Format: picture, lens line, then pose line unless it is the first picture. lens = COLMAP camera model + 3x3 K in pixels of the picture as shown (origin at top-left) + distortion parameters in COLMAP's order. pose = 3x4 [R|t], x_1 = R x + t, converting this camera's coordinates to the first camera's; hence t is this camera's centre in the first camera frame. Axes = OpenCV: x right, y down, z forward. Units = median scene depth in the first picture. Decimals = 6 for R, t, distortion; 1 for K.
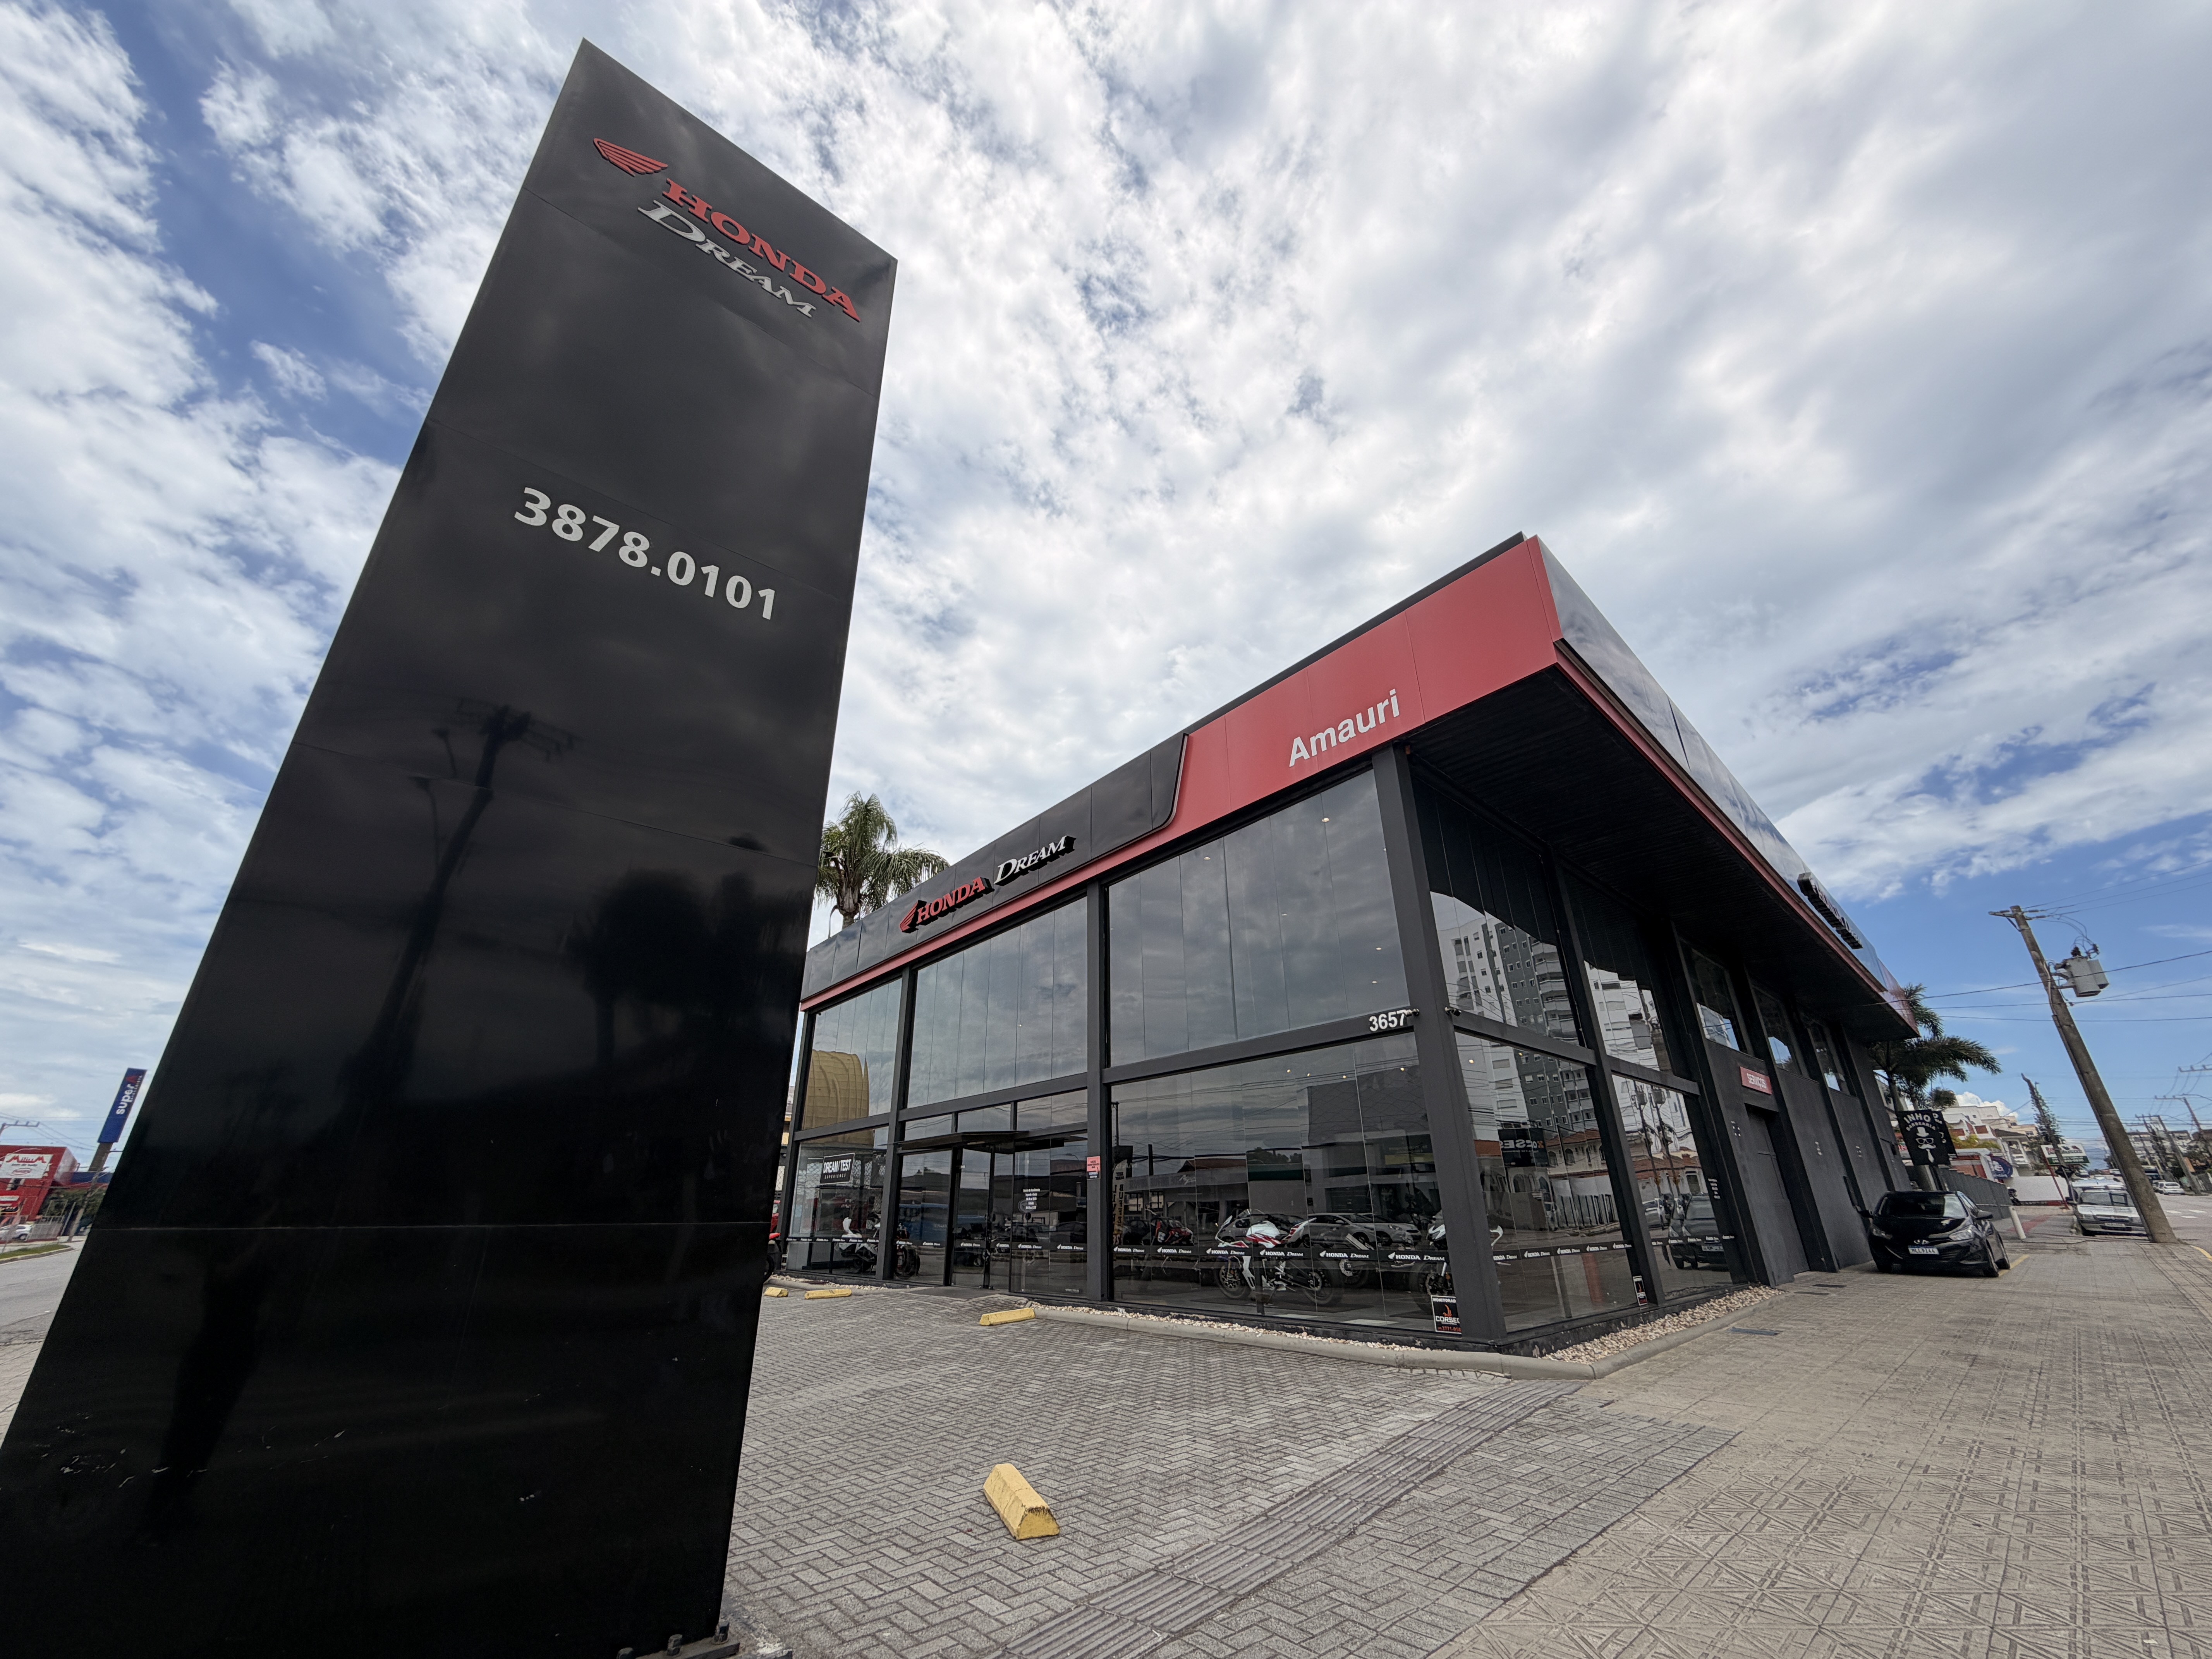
lens RADIAL K [[880.7, 0, 1102.7], [0, 880.7, 829.5], [0, 0, 1]] dist [-0.002191, 0.000257]
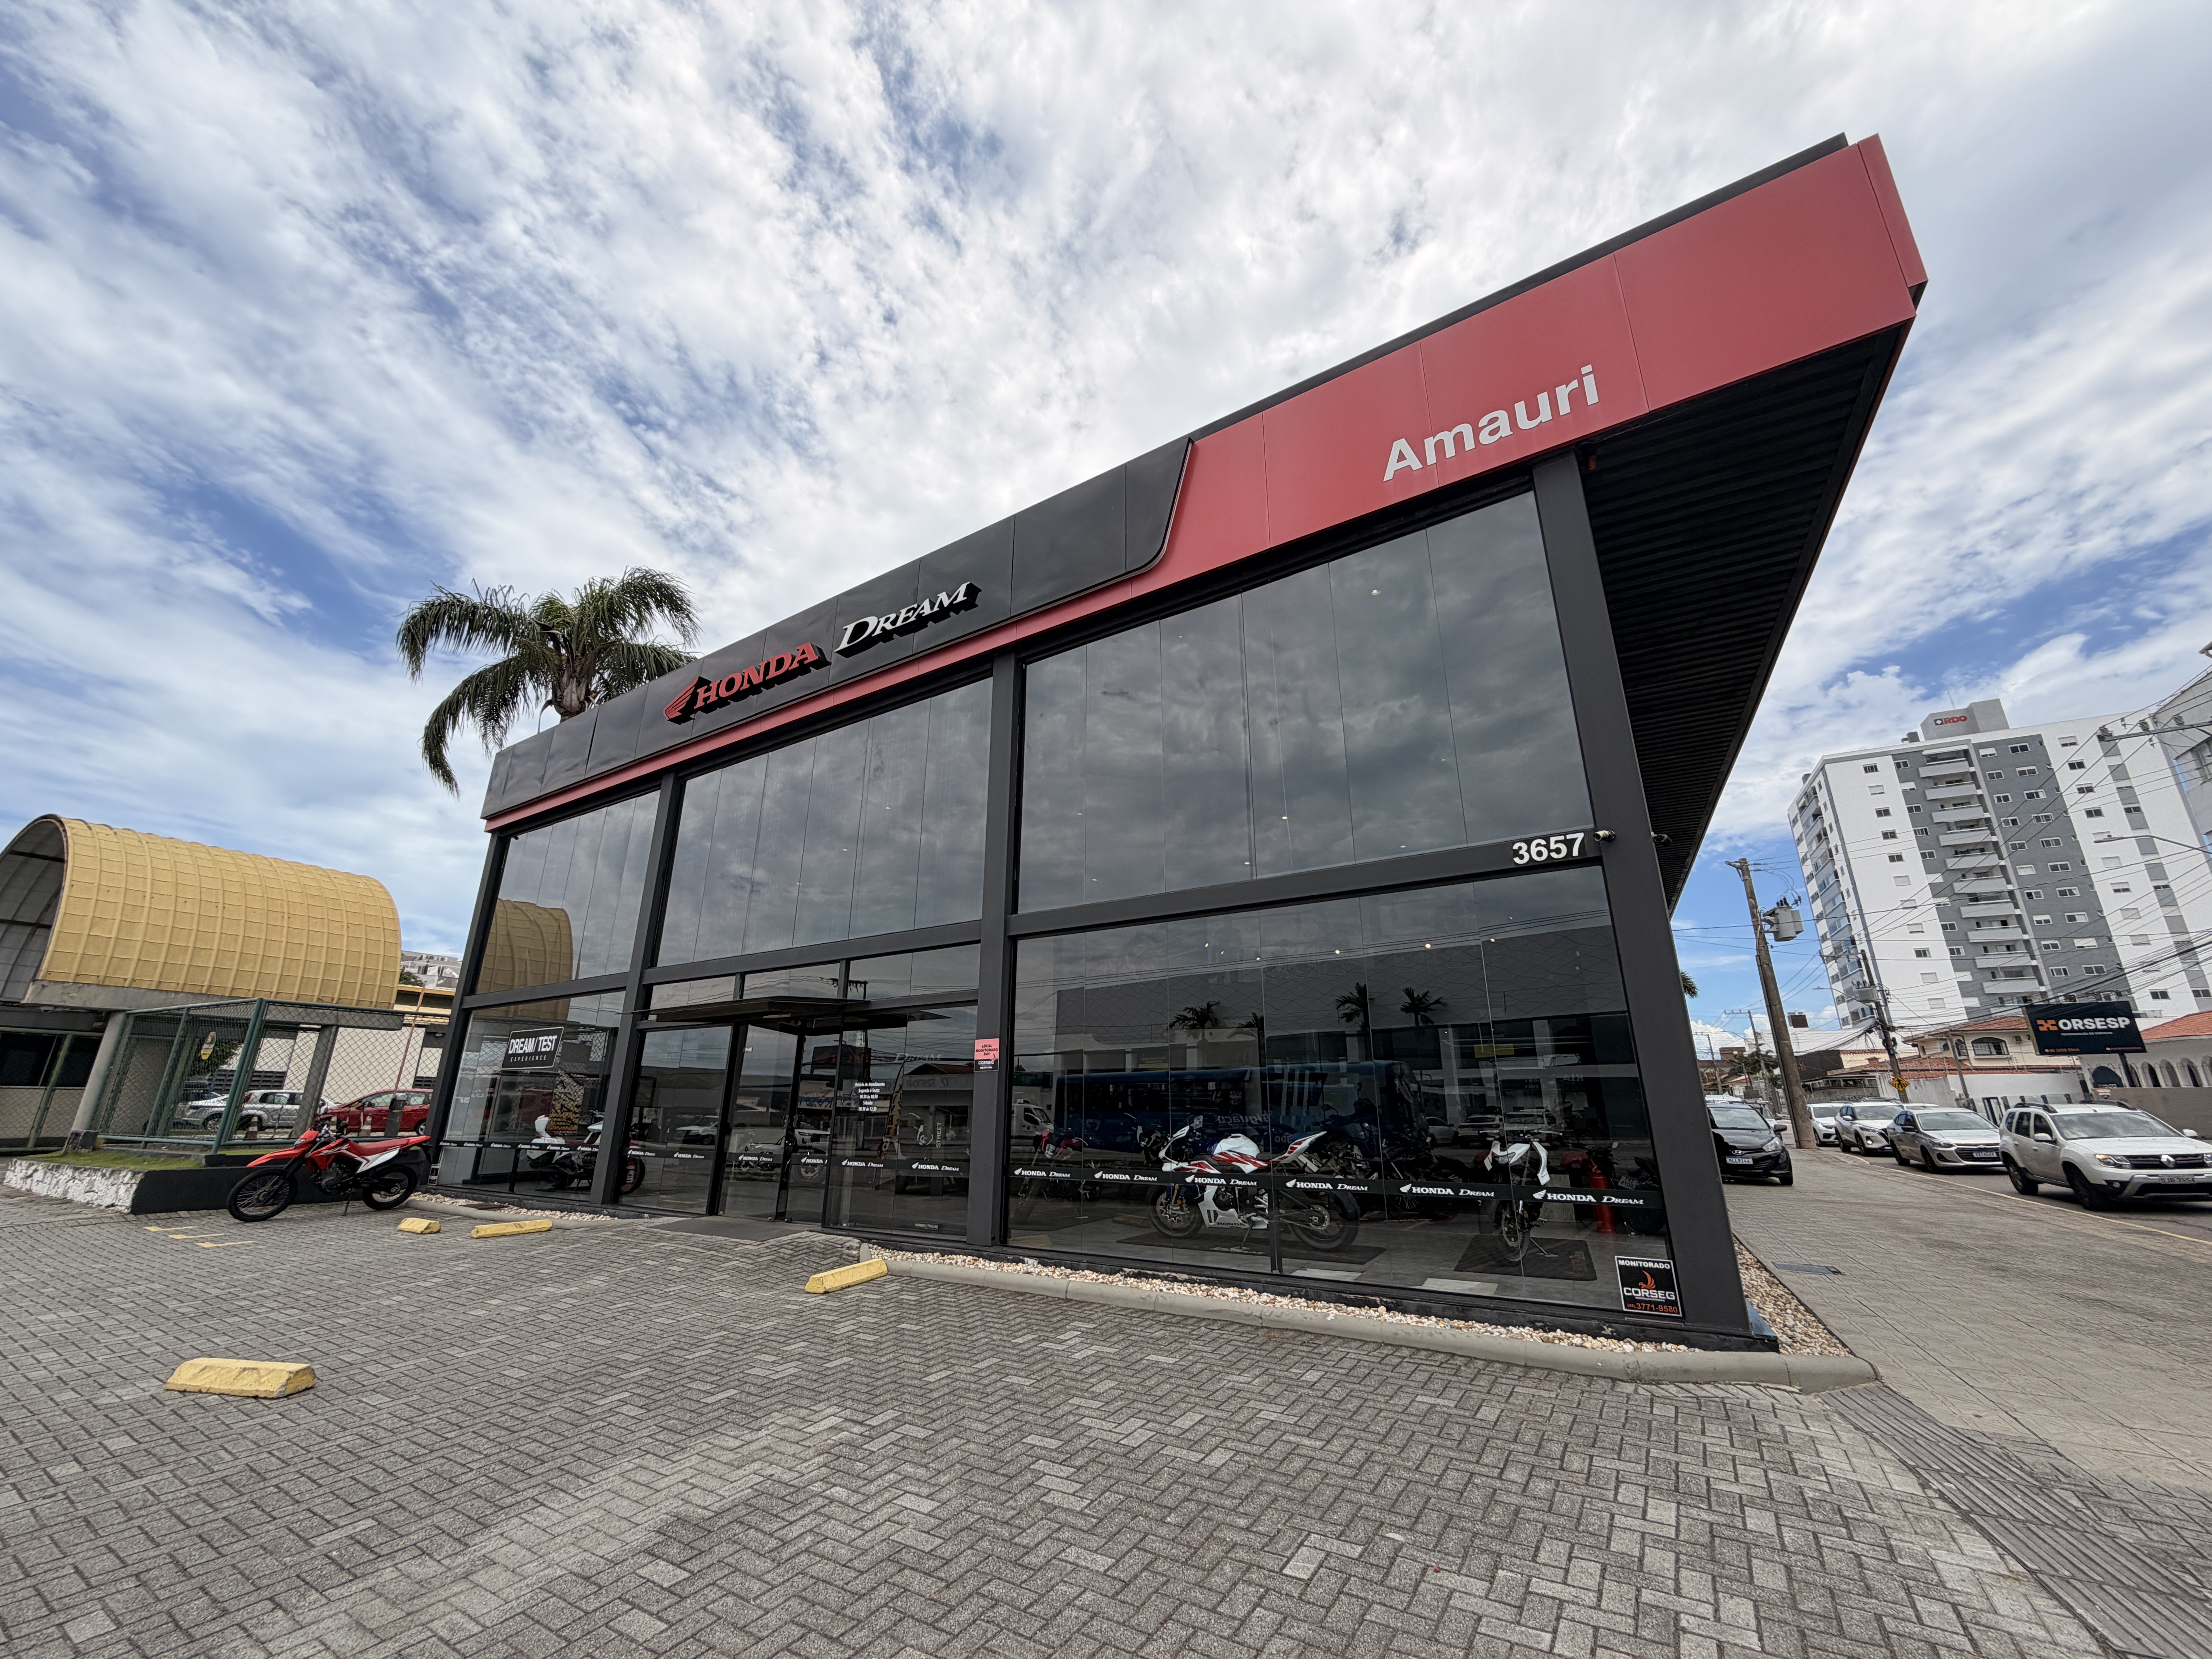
lens RADIAL K [[880.7, 0, 1102.7], [0, 880.7, 829.5], [0, 0, 1]] dist [-0.002191, 0.000257]
pose [[0.951975, 0.105201, 0.287534, -0.114606], [-0.134426, 0.987373, 0.083811, 0.120520], [-0.275087, -0.118438, 0.954096, 0.291915]]
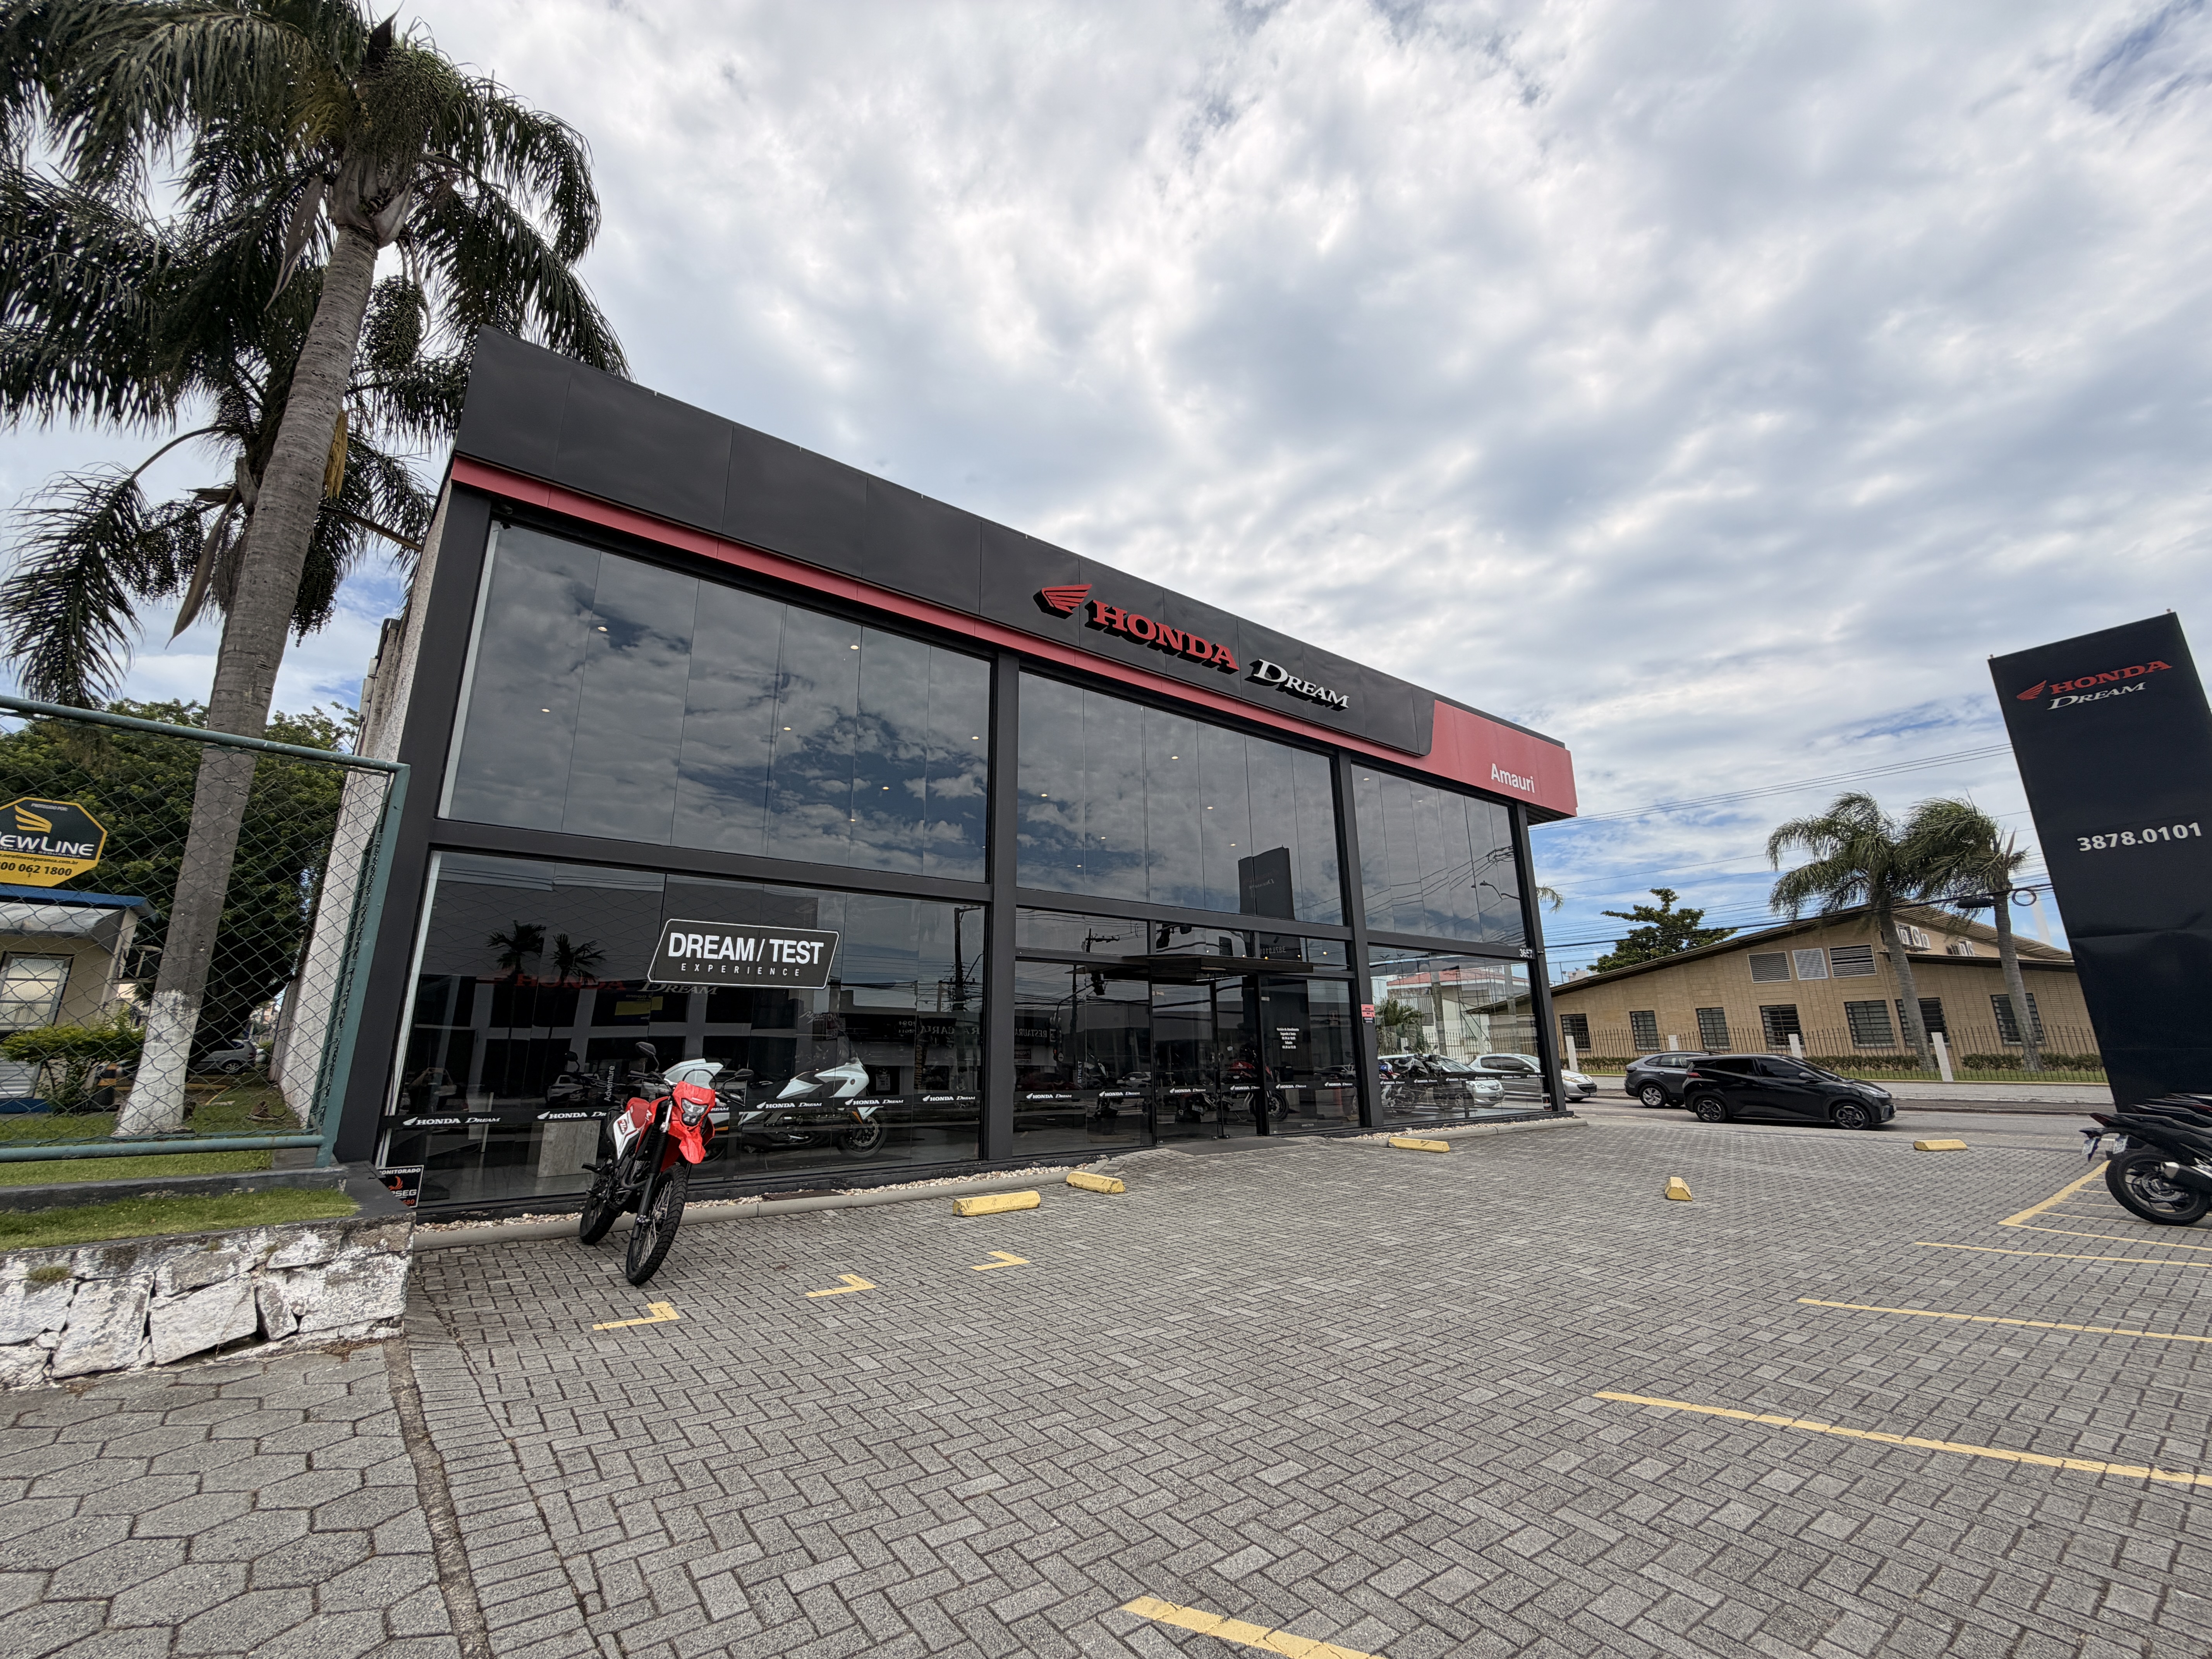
lens RADIAL K [[880.7, 0, 1102.7], [0, 880.7, 829.5], [0, 0, 1]] dist [-0.002191, 0.000257]
pose [[0.037553, 0.266881, 0.962998, -0.951548], [-0.386542, 0.892542, -0.232281, 0.470408], [-0.921507, -0.363516, 0.136679, 1.030437]]
